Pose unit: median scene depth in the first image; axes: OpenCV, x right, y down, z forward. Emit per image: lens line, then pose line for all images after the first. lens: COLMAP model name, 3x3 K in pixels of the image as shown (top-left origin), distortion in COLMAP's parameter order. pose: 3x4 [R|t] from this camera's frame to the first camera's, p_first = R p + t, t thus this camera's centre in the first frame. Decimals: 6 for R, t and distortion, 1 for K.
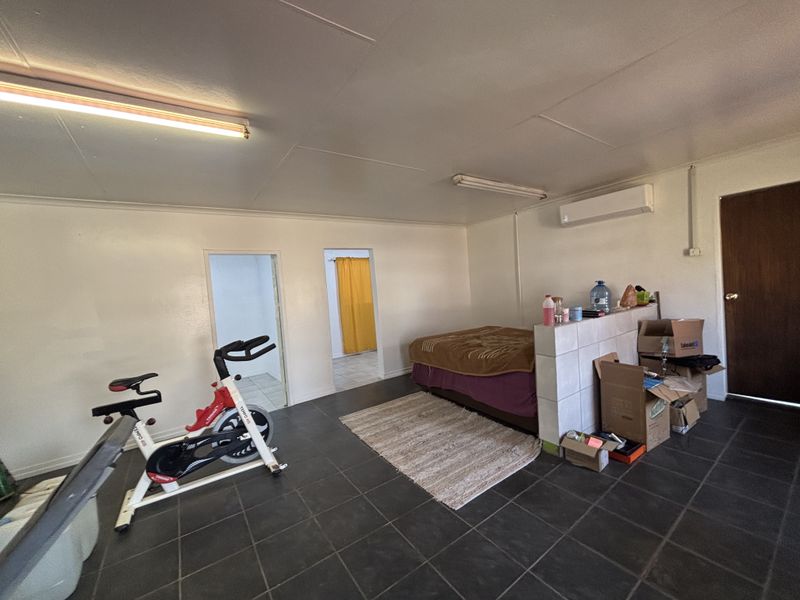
lens RADIAL K [[322.4, 0, 398.4], [0, 322.4, 299.5], [0, 0, 1]] dist [-0.021137, -0.001202]
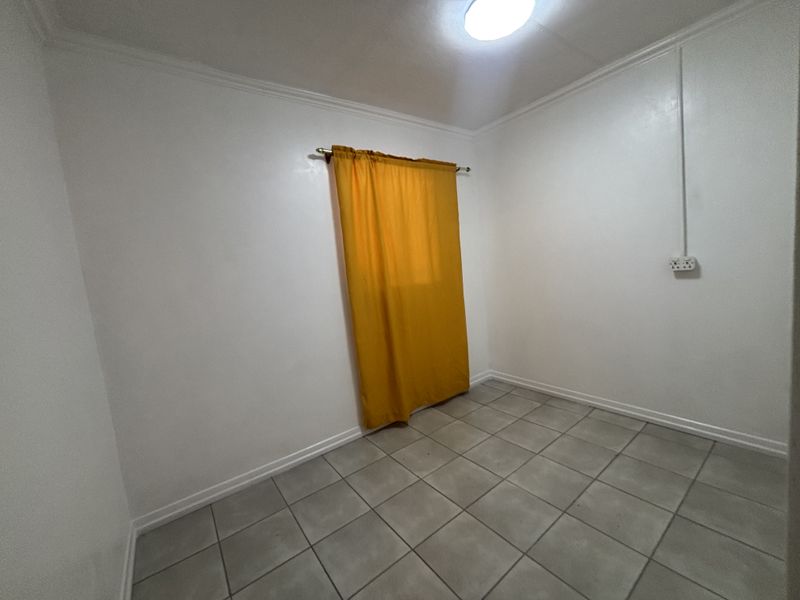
lens RADIAL K [[322.4, 0, 402.5], [0, 322.4, 295.8], [0, 0, 1]] dist [-0.021137, -0.001202]
pose [[0.999696, -0.021759, 0.011581, -0.314658], [0.021033, 0.998007, 0.059503, 0.005020], [-0.012852, -0.059241, 0.998161, 1.624076]]
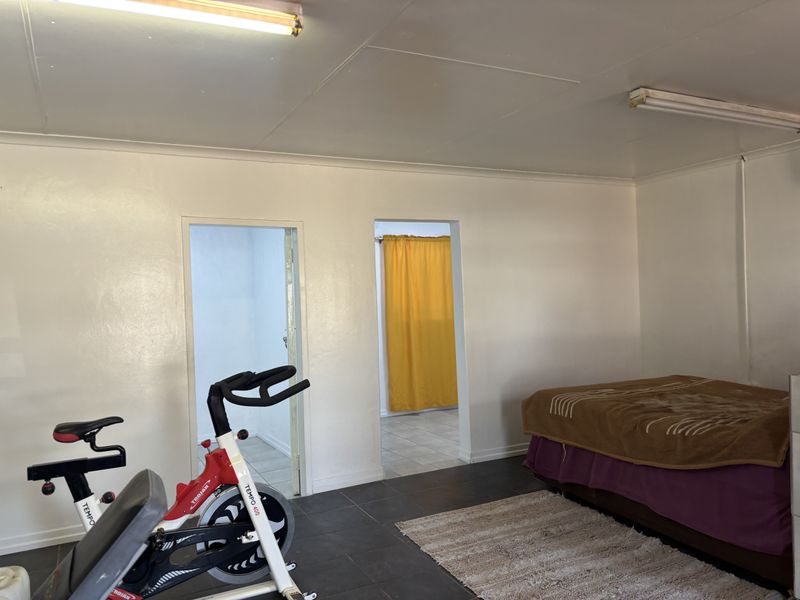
lens RADIAL K [[607.4, 0, 392.0], [0, 607.4, 298.1], [0, 0, 1]] dist [0.023335, -0.032930]
pose [[0.988738, 0.040911, -0.143958, -0.059517], [-0.045026, 0.998662, -0.025448, 0.006952], [0.142724, 0.031643, 0.989257, -0.055218]]
